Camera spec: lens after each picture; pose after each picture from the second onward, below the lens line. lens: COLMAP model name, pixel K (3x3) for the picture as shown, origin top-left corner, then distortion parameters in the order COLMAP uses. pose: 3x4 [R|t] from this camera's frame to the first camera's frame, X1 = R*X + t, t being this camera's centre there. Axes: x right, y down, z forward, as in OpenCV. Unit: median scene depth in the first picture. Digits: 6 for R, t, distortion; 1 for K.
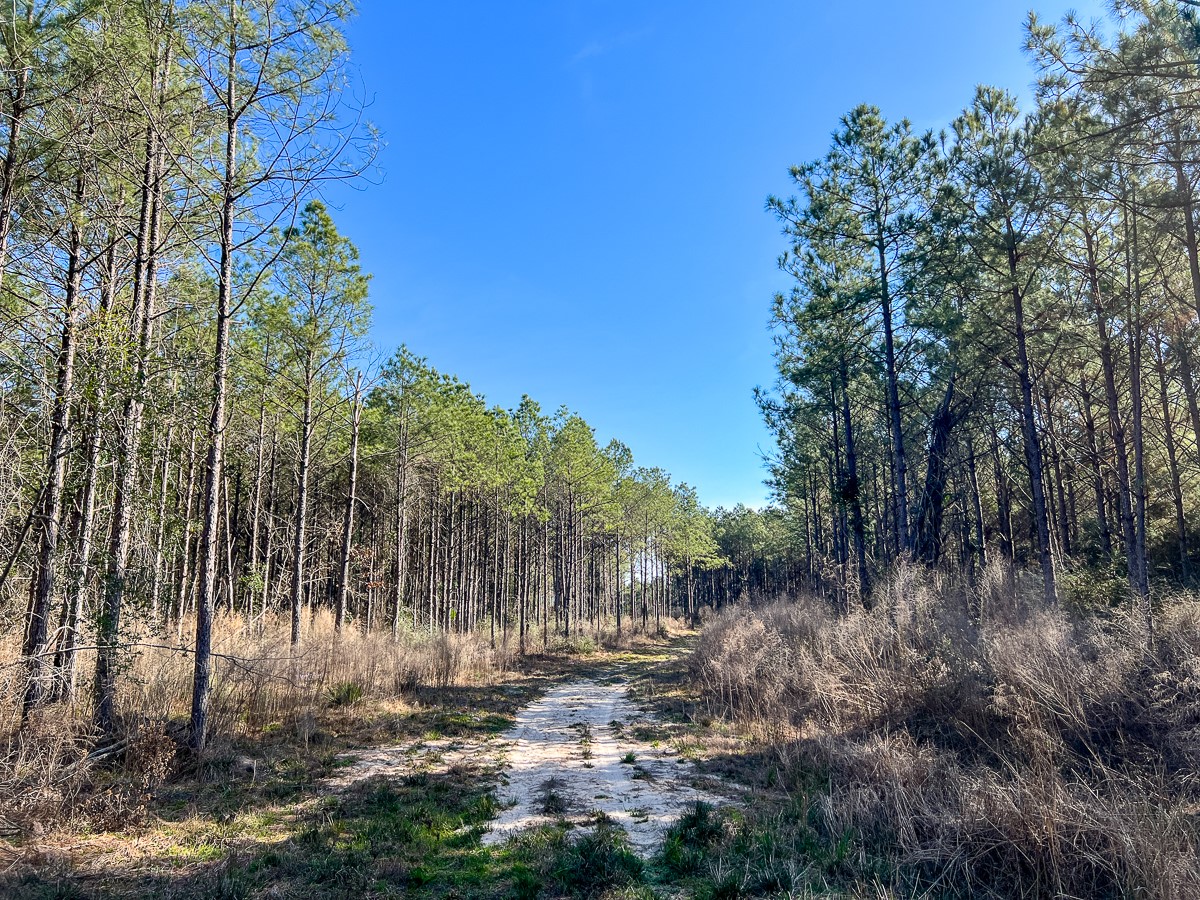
lens RADIAL K [[859.0, 0, 596.3], [0, 859.0, 457.4], [0, 0, 1]] dist [0.058477, -0.116675]
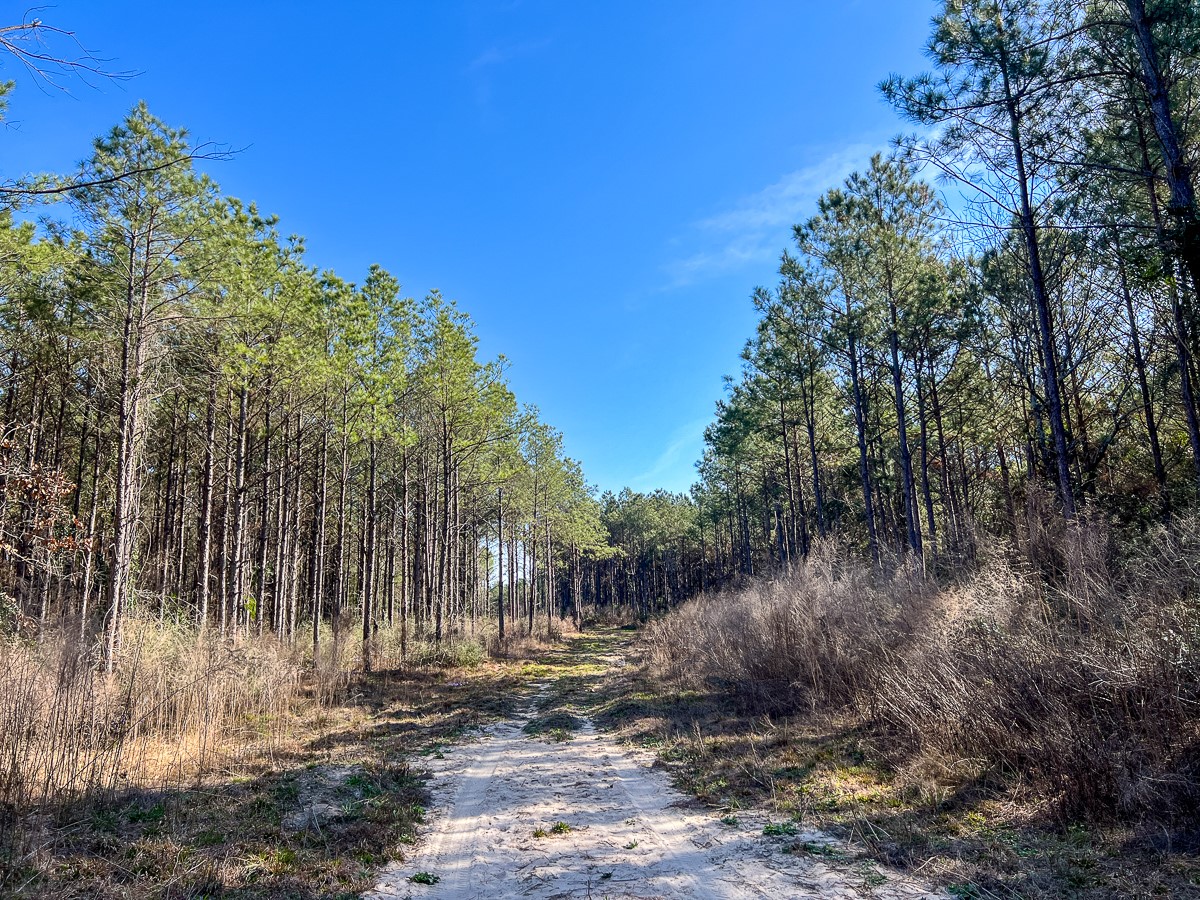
lens RADIAL K [[859.0, 0, 596.3], [0, 859.0, 457.4], [0, 0, 1]] dist [0.058477, -0.116675]
pose [[0.985746, 0.007388, 0.168078, -0.025538], [-0.005888, 0.999938, -0.009419, 0.070590], [-0.168137, 0.008295, 0.985729, 0.317783]]
